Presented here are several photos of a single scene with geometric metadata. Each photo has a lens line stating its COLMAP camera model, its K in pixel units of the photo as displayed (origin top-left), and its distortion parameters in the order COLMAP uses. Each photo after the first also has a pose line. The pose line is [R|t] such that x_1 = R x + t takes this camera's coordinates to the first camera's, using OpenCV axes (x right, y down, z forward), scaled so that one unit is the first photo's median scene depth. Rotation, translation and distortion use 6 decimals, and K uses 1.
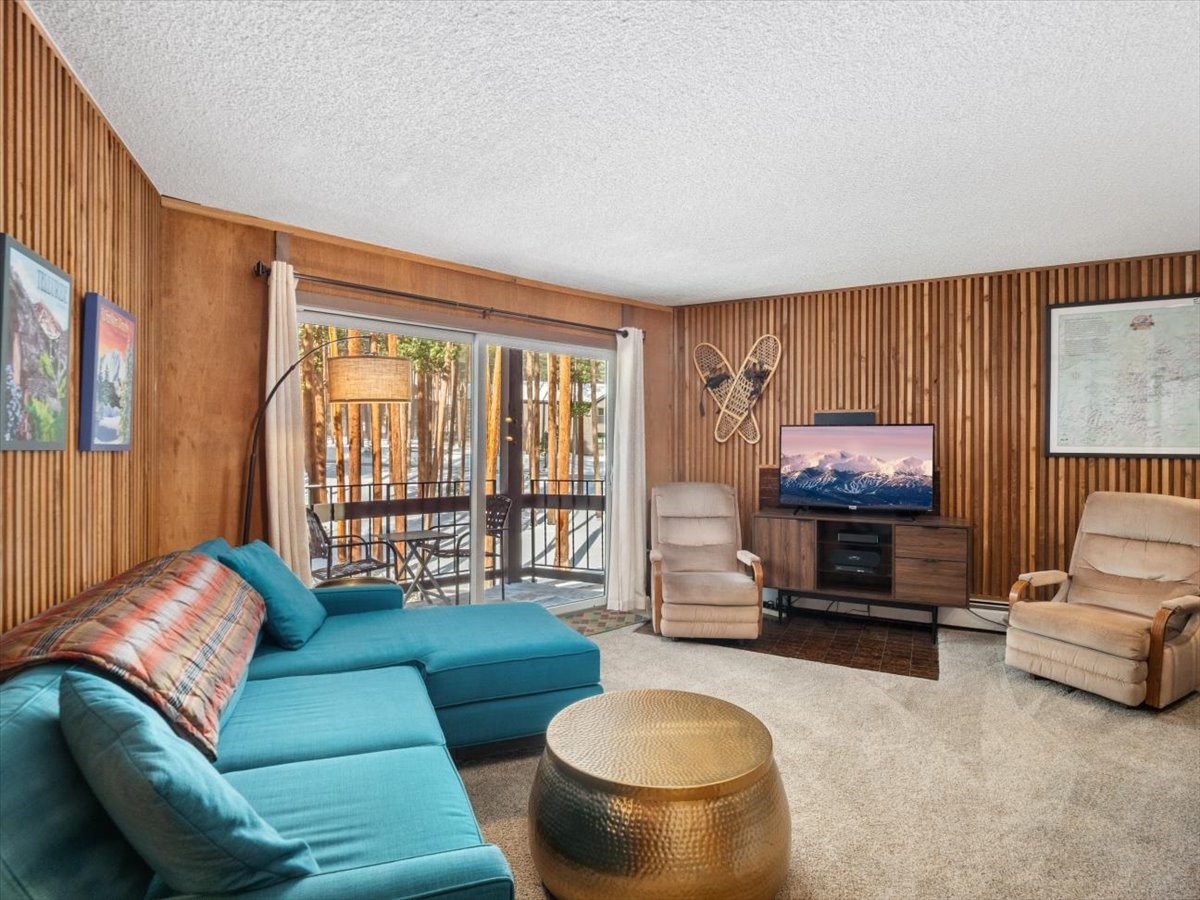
lens RADIAL K [[637.0, 0, 599.3], [0, 637.0, 449.2], [0, 0, 1]] dist [-0.007109, 0.000023]
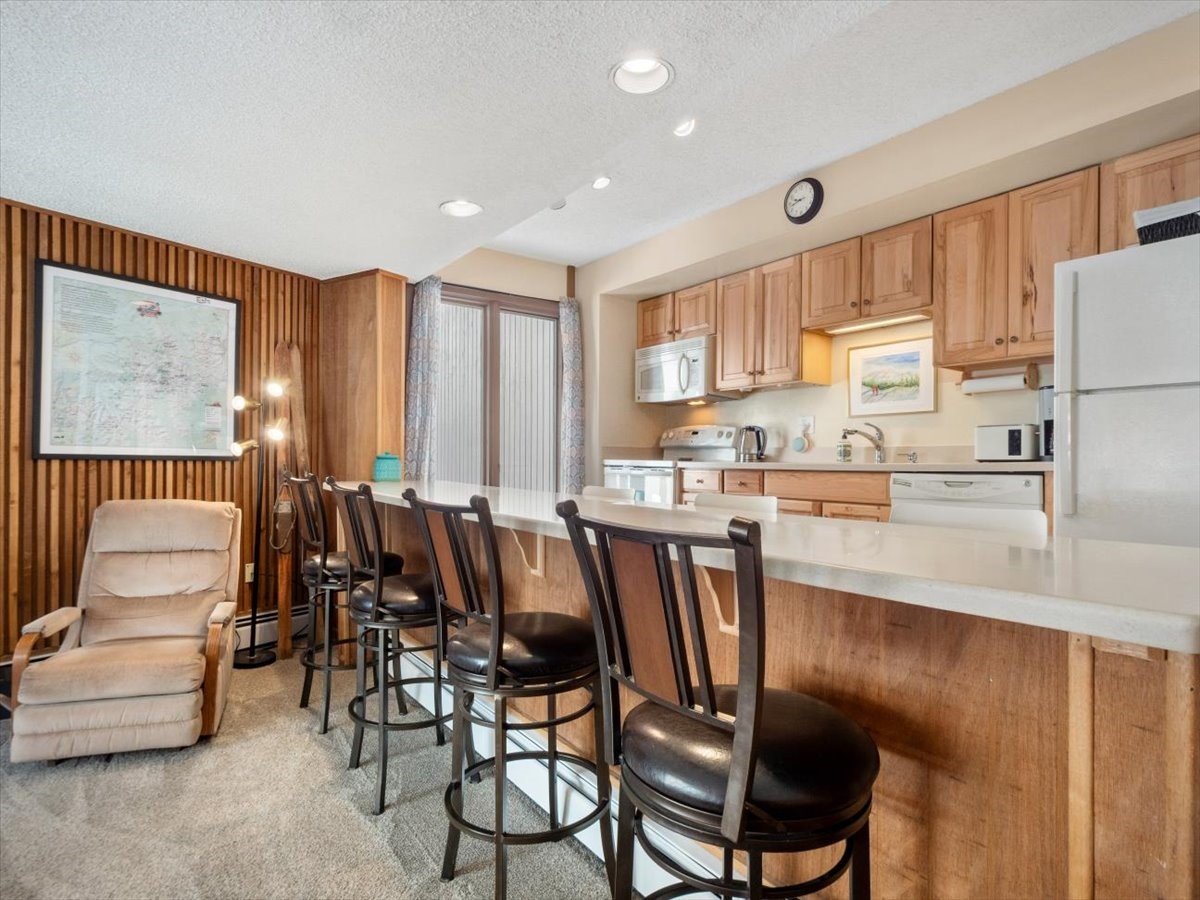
lens RADIAL K [[637.0, 0, 592.6], [0, 637.0, 456.1], [0, 0, 1]] dist [-0.007109, 0.000023]
pose [[0.102658, 0.002239, 0.994714, 0.025870], [-0.006033, 0.999980, -0.001628, 0.006046], [-0.994698, -0.005834, 0.102669, 0.275161]]
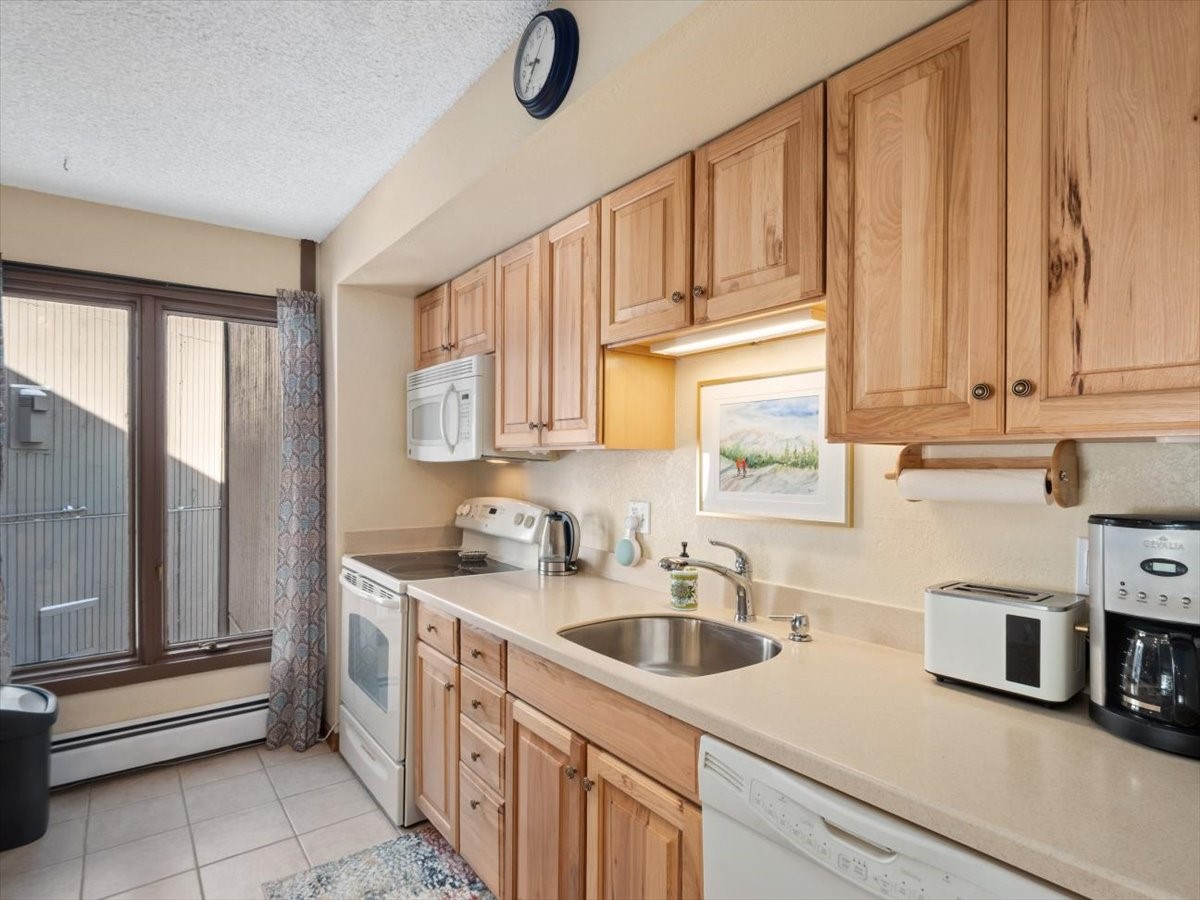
lens RADIAL K [[637.0, 0, 594.0], [0, 637.0, 458.9], [0, 0, 1]] dist [-0.007109, 0.000023]
pose [[0.086976, -0.001433, 0.996209, 0.534386], [-0.000956, 0.999998, 0.001522, -0.105567], [-0.996210, -0.001085, 0.086975, 0.018008]]
